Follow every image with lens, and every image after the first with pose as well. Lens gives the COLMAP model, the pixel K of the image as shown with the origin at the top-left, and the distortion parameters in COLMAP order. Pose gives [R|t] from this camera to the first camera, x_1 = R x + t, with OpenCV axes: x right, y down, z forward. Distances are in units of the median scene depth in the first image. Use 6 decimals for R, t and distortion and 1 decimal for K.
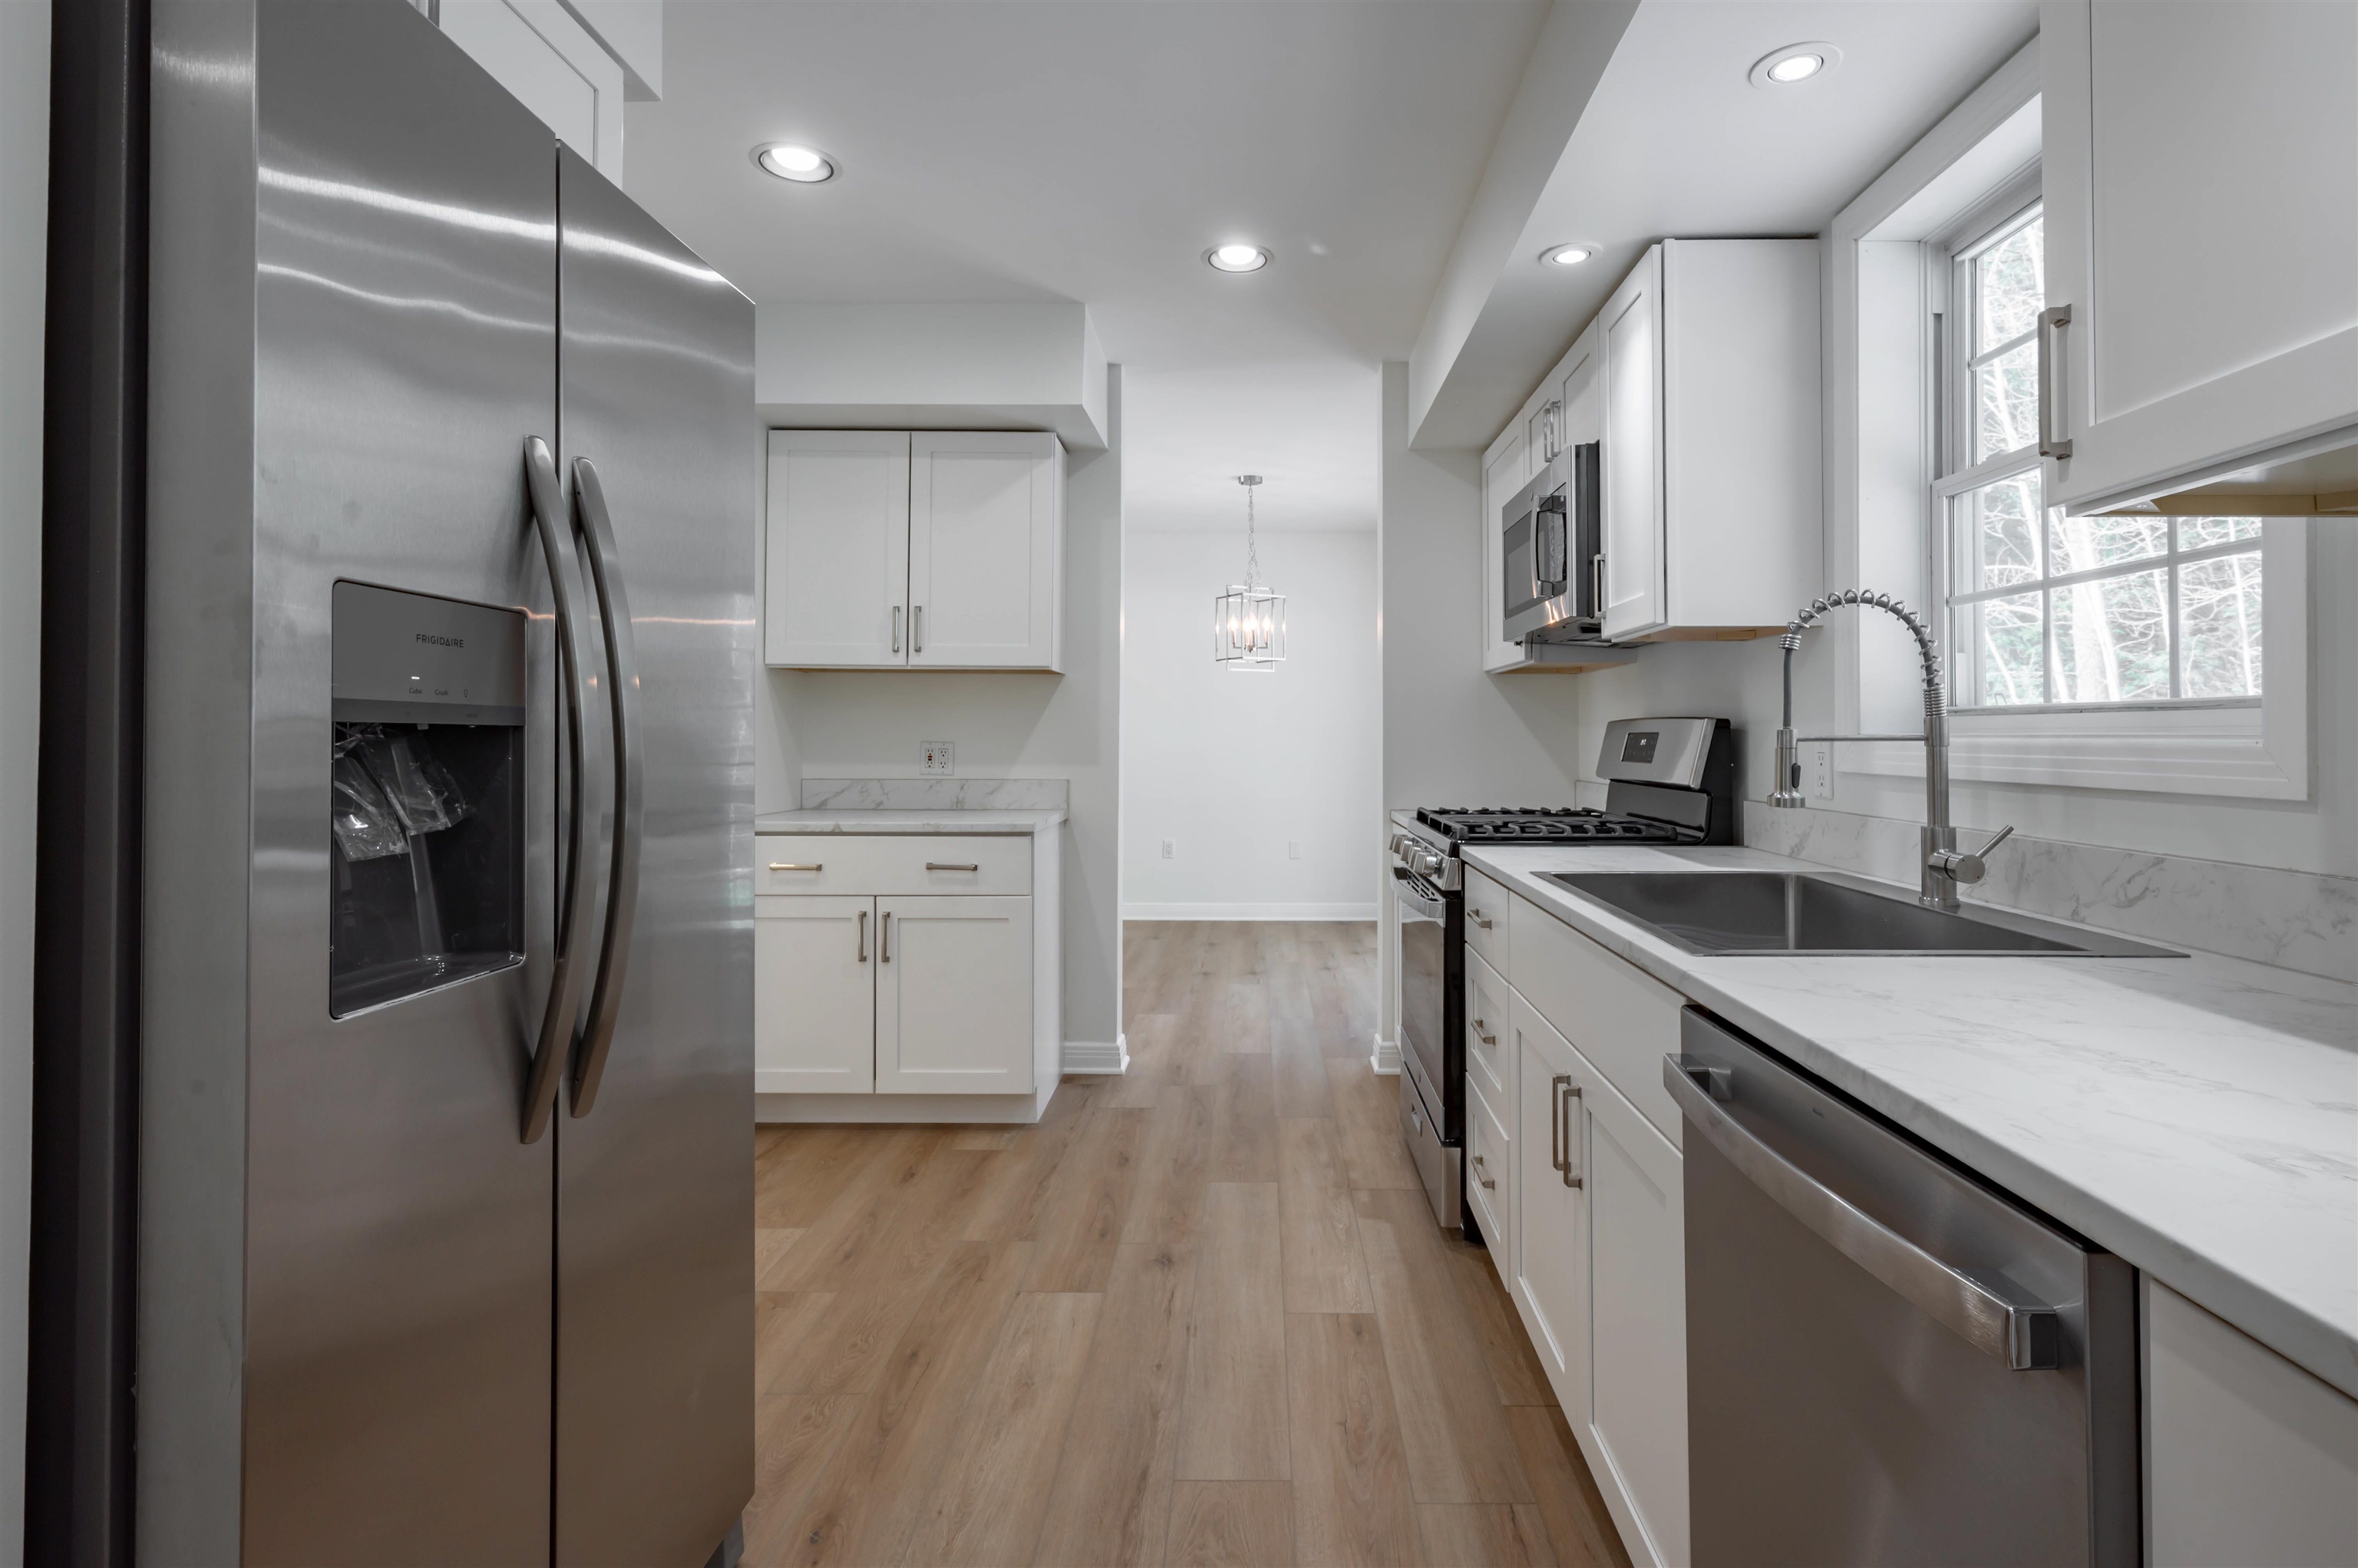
lens RADIAL K [[1235.9, 0, 1177.0], [0, 1235.9, 720.4], [0, 0, 1]] dist [-0.000173, 0.001178]
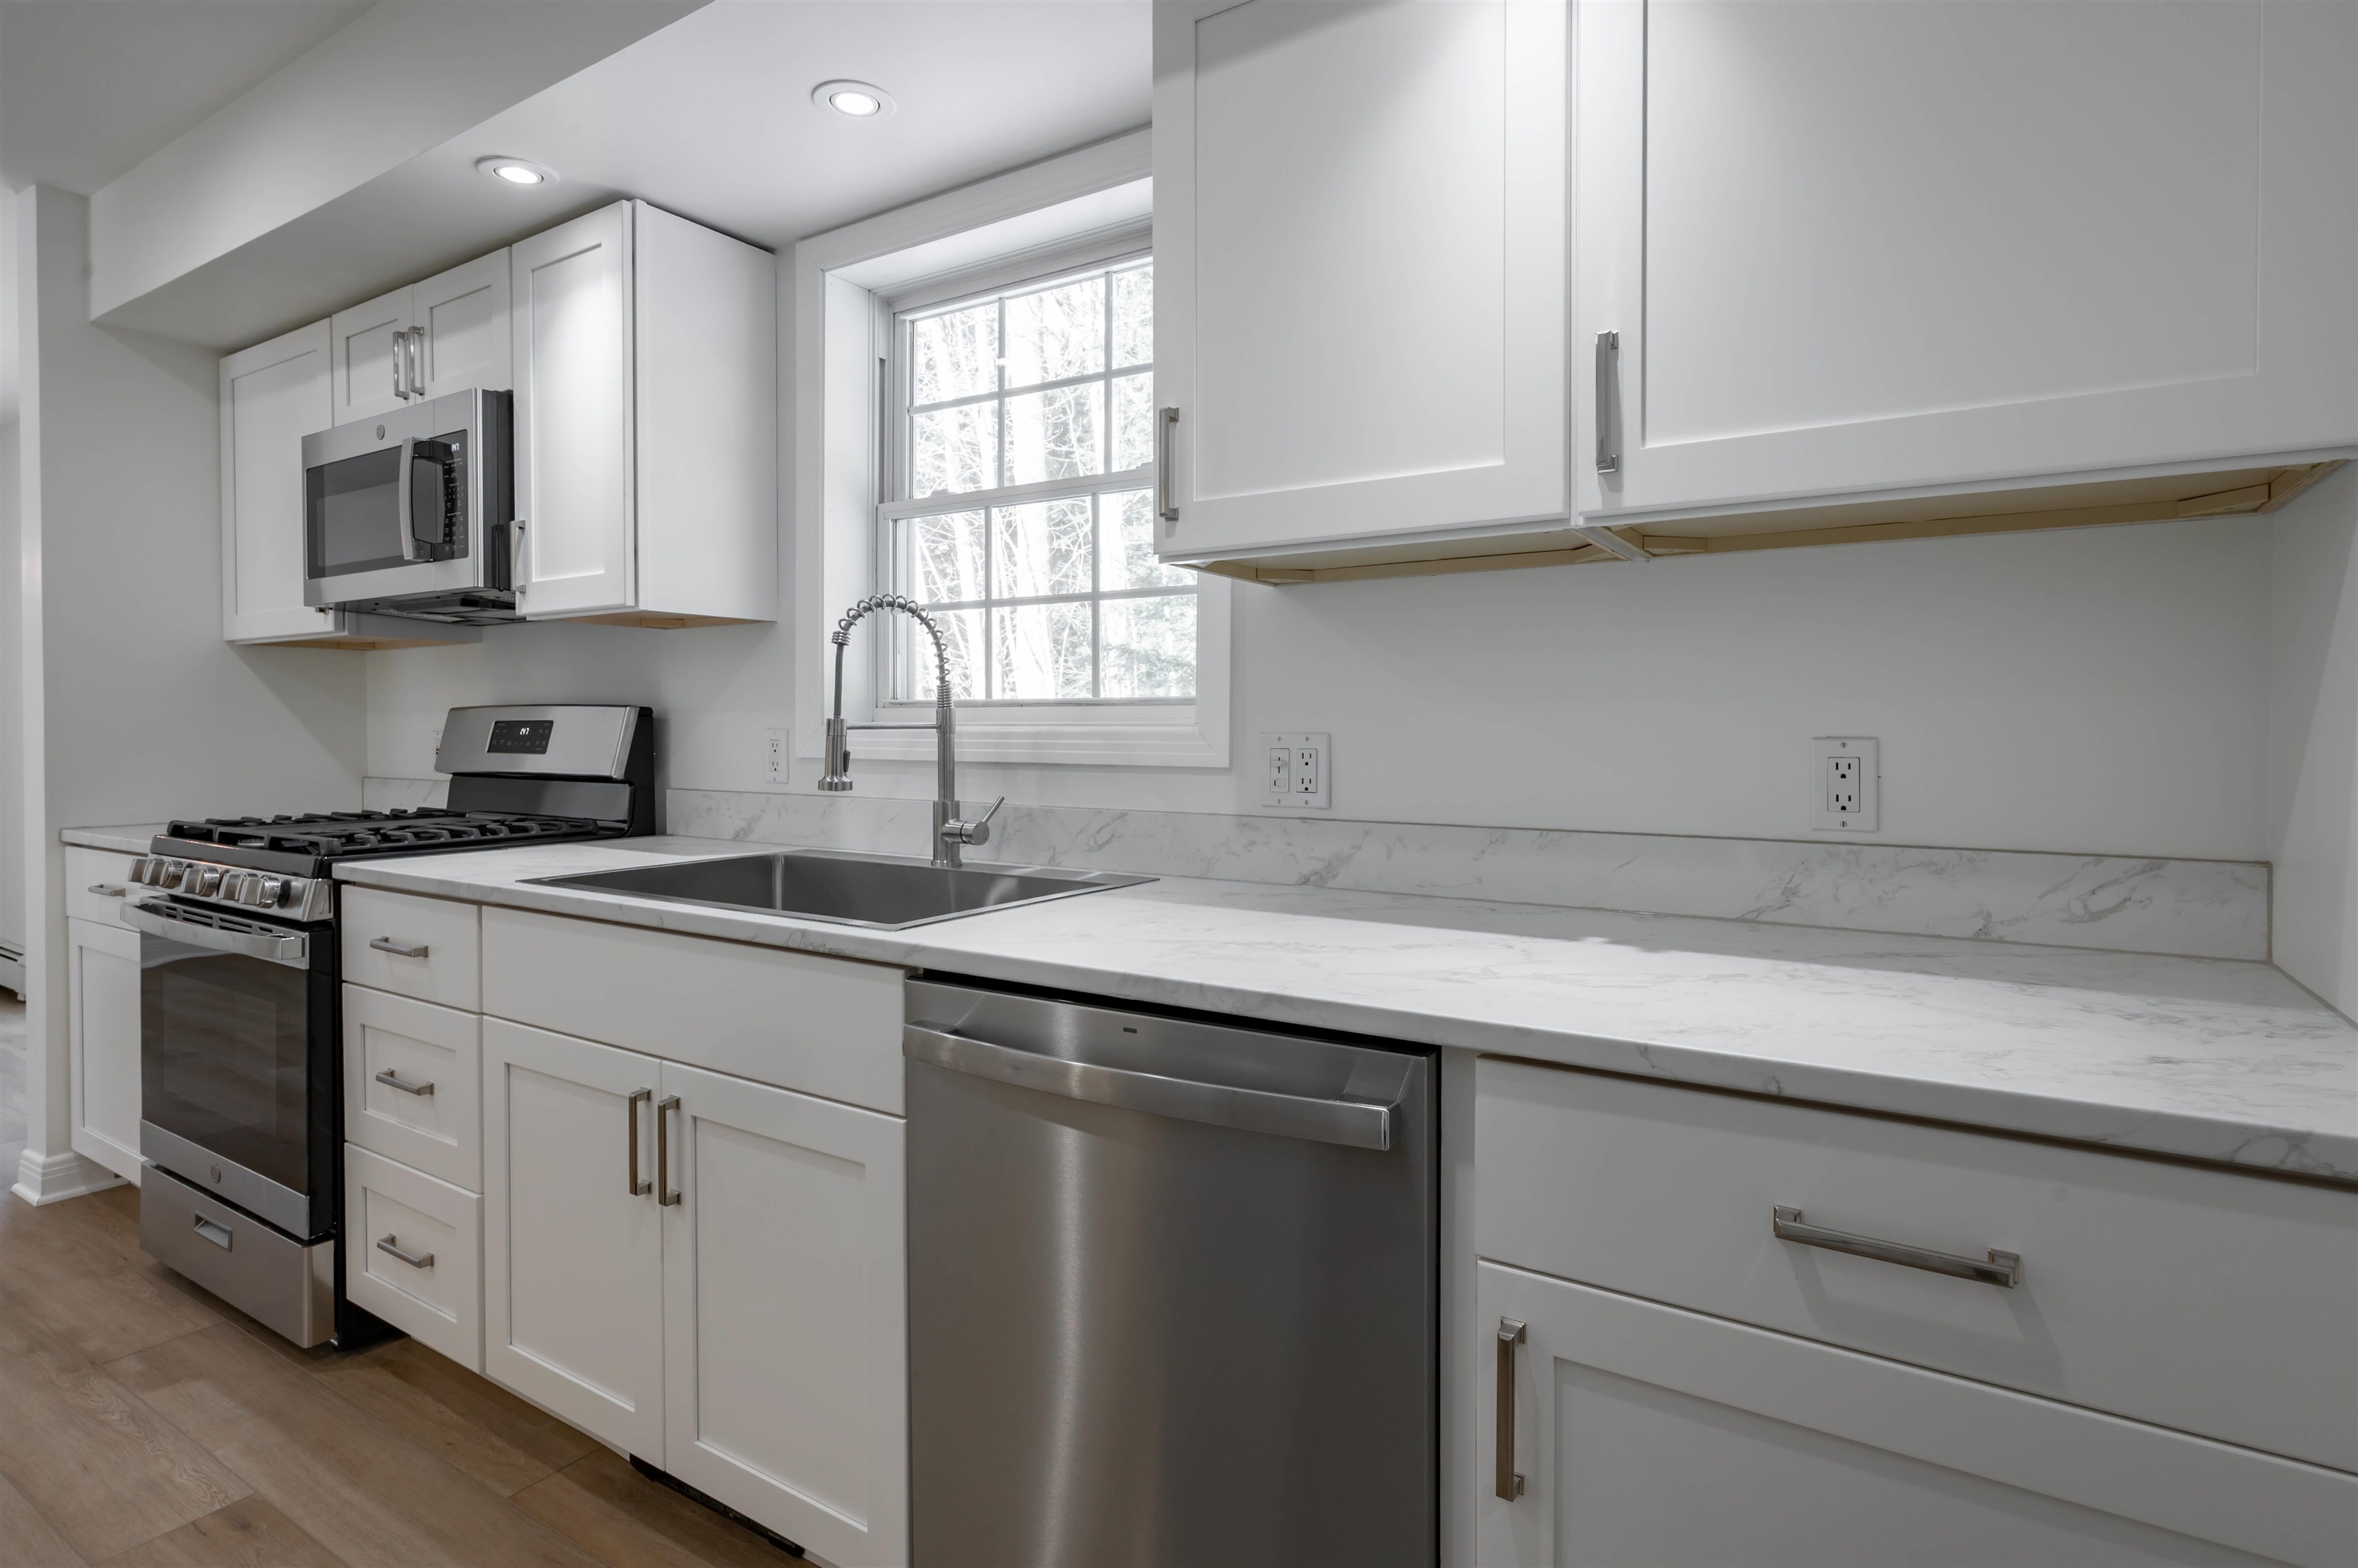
lens RADIAL K [[1191.2, 0, 1275.9], [0, 1191.2, 752.6], [0, 0, 1]] dist [0.000041, 0.001453]
pose [[0.479584, -0.019395, 0.877282, -0.176871], [-0.011961, 0.999518, 0.028636, 0.001901], [-0.877414, -0.024226, 0.479121, 0.122983]]
